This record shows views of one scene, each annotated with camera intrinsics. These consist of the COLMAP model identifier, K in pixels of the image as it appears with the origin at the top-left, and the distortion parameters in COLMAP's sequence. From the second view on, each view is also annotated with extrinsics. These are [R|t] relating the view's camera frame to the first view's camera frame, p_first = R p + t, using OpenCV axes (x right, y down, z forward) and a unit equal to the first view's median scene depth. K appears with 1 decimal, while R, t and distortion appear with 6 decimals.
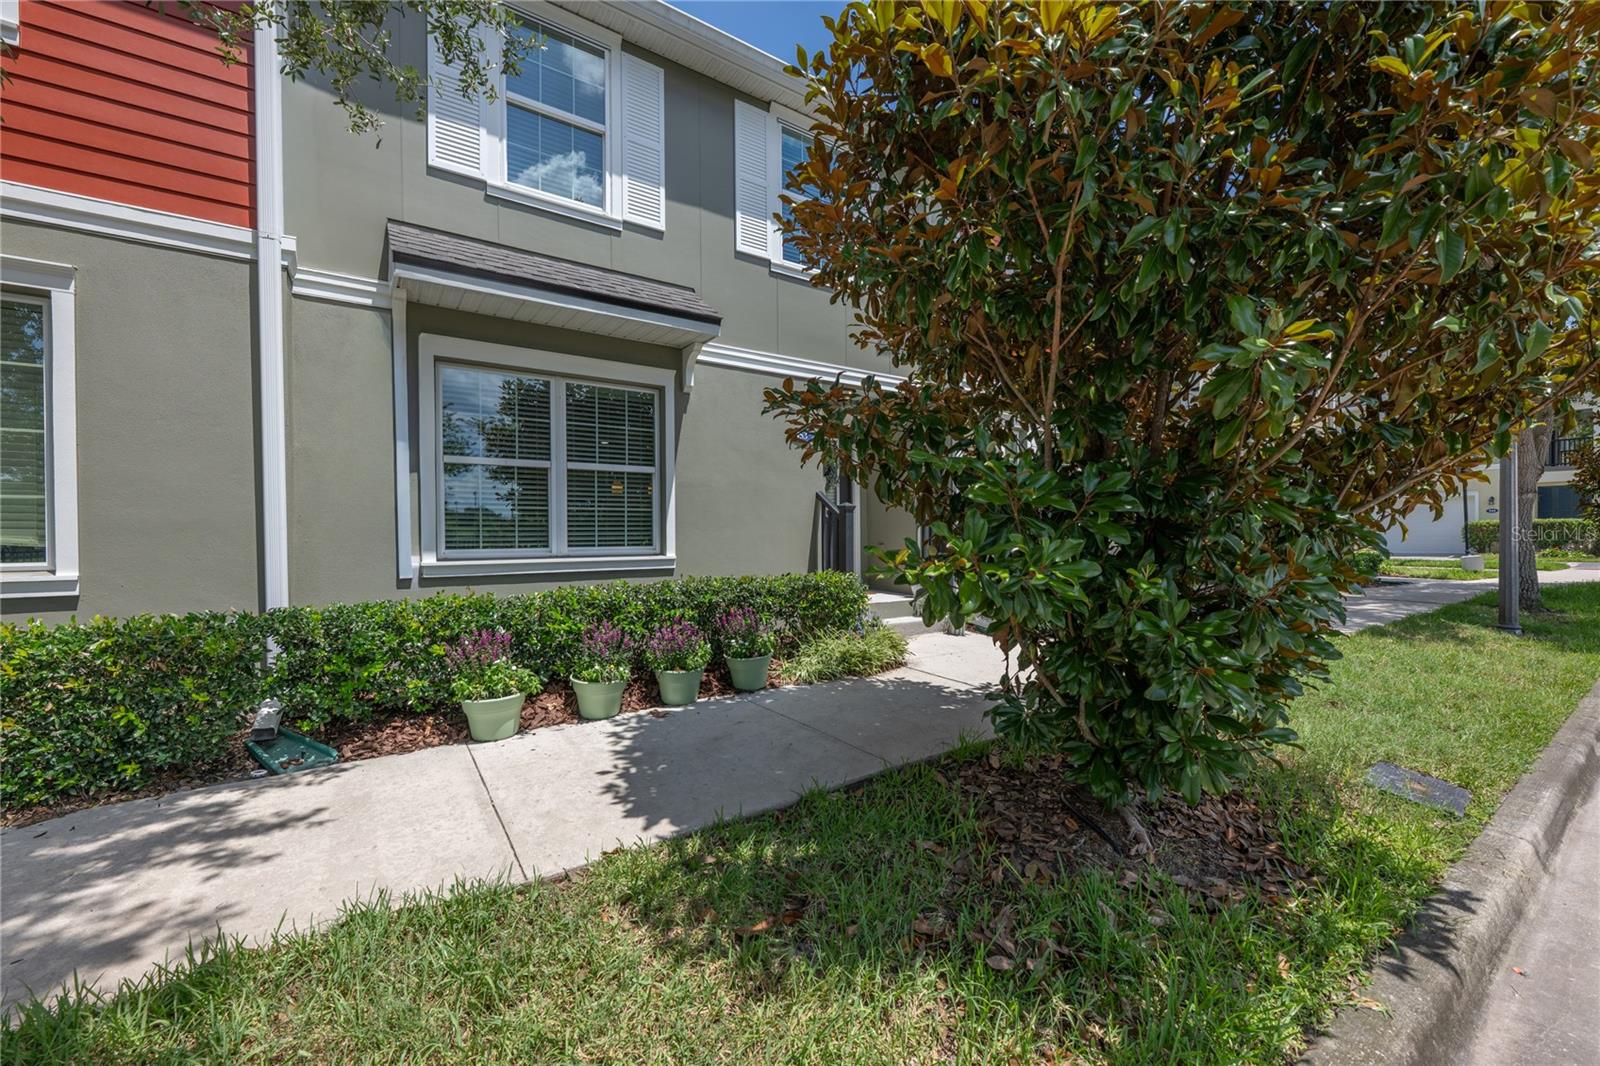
lens RADIAL K [[659.0, 0, 800.0], [0, 659.0, 533.0], [0, 0, 1]] dist [-0.001704, -0.000051]
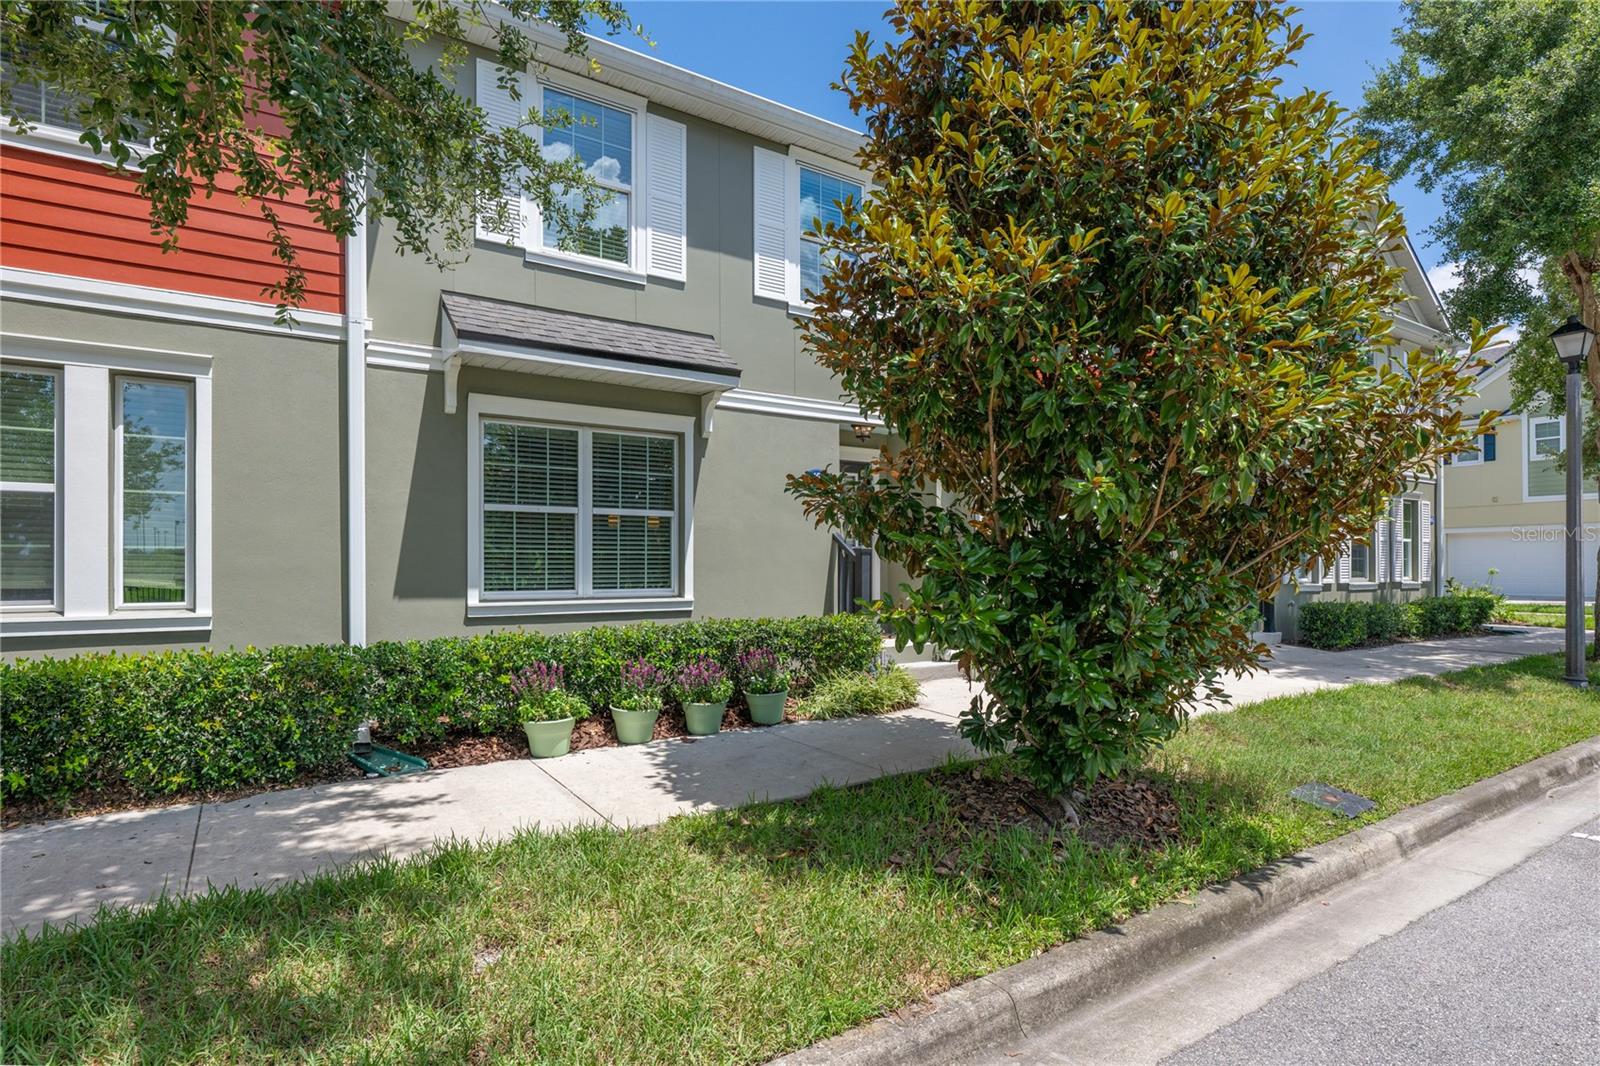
lens RADIAL K [[903.0, 0, 830.1], [0, 903.0, 566.2], [0, 0, 1]] dist [-0.000883, -0.000085]
pose [[0.999900, 0.007768, 0.011817, 0.008316], [-0.007823, 0.999959, 0.004613, -0.033201], [-0.011781, -0.004705, 0.999920, -0.583253]]
